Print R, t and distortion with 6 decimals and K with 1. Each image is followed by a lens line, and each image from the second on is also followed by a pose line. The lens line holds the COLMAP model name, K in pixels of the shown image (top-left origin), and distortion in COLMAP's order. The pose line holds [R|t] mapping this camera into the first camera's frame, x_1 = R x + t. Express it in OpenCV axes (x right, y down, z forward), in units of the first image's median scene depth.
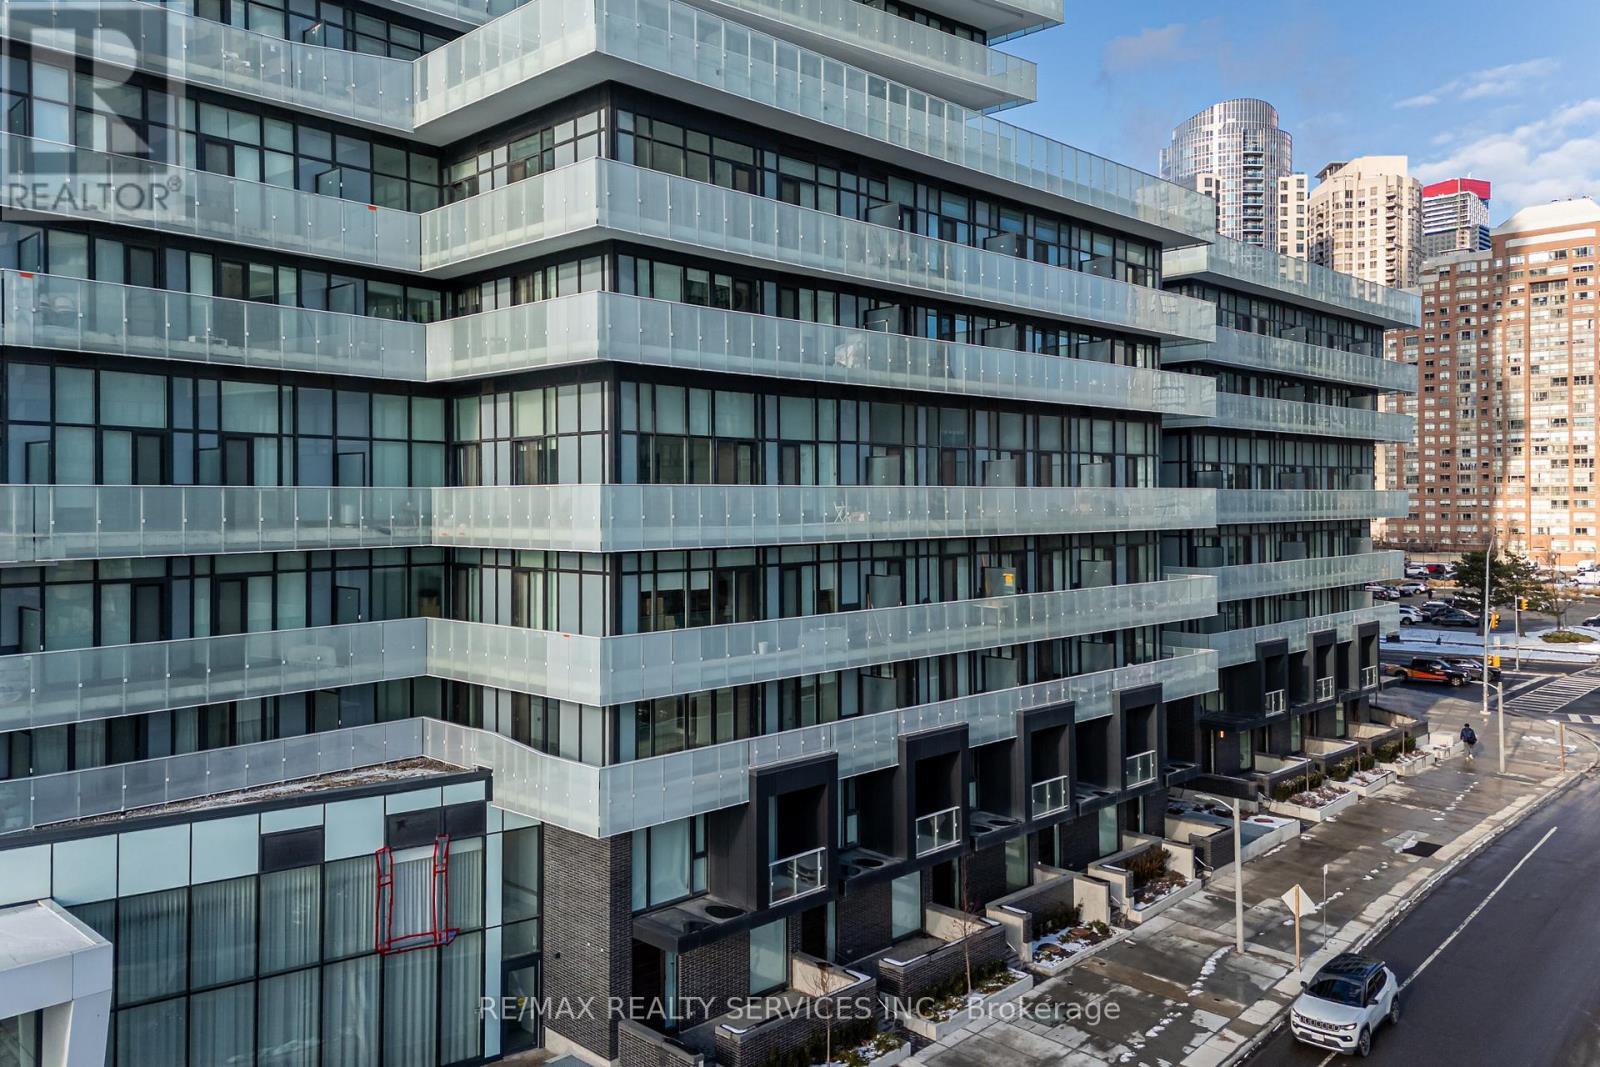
lens RADIAL K [[1192.5, 0, 802.7], [0, 1192.5, 525.4], [0, 0, 1]] dist [-0.041766, -0.000726]
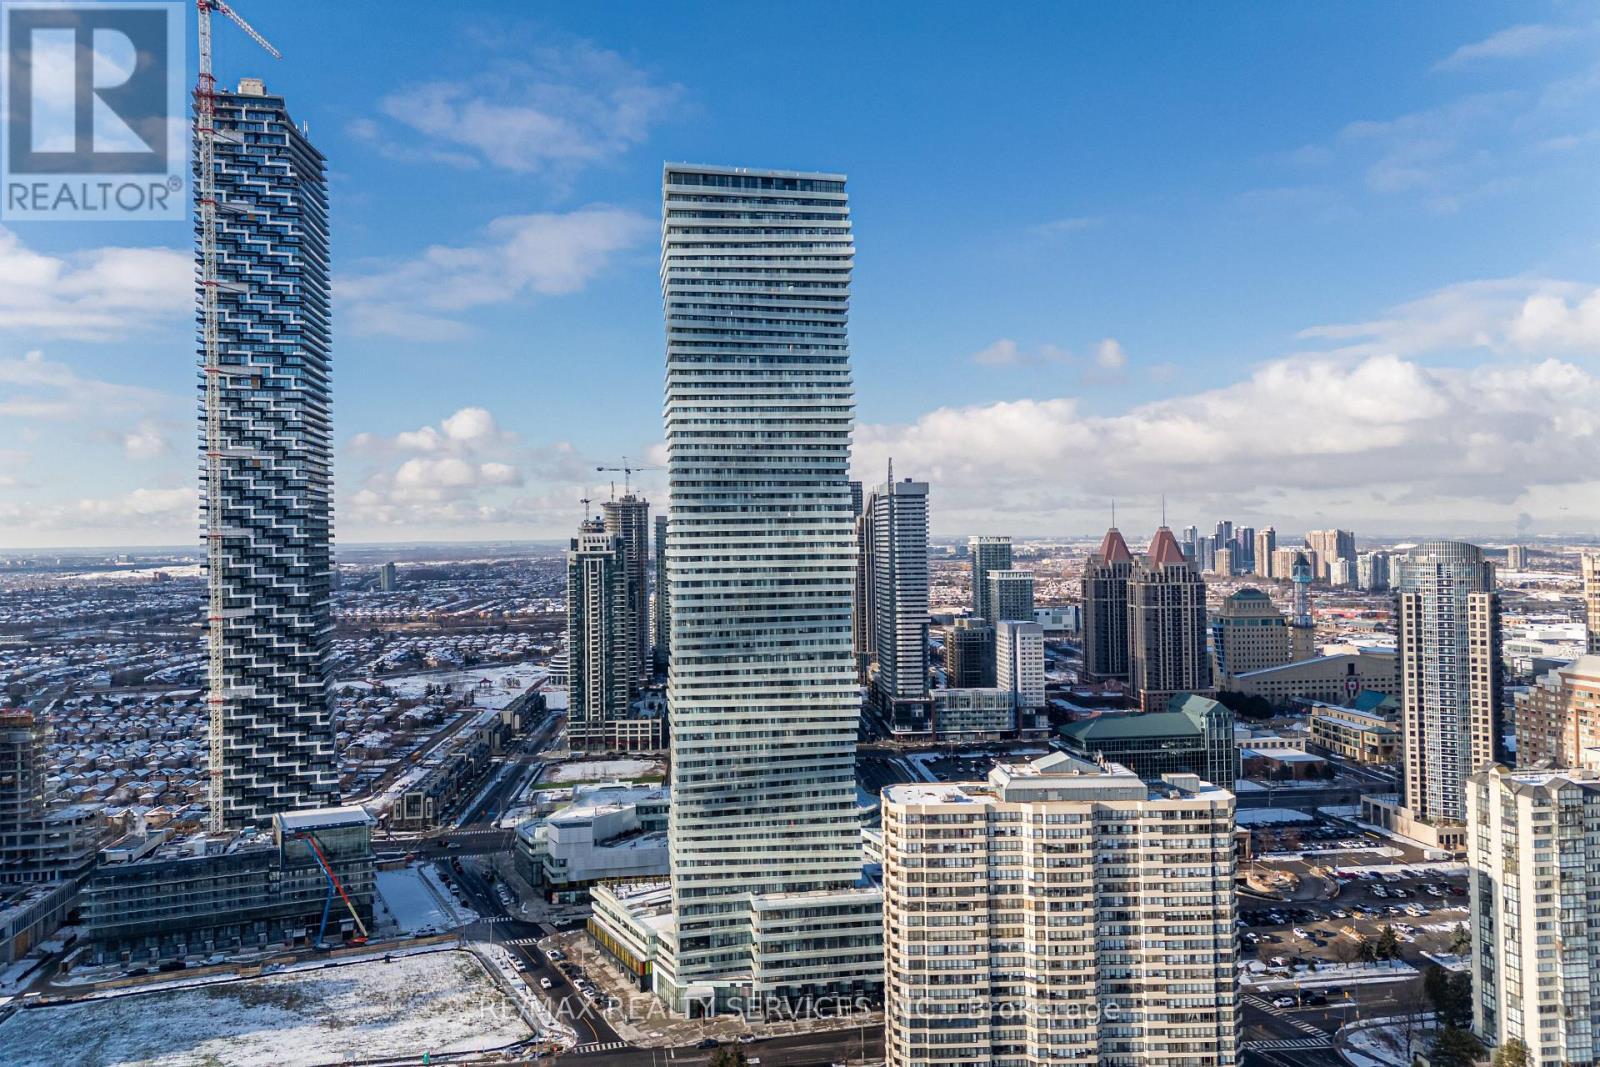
lens RADIAL K [[1192.5, 0, 796.6], [0, 1192.5, 529.4], [0, 0, 1]] dist [-0.041766, -0.000726]
pose [[0.790341, -0.002874, -0.612661, 4.956432], [-0.000075, 0.999989, -0.004788, -2.851054], [0.612667, 0.003830, 0.790332, -5.347834]]
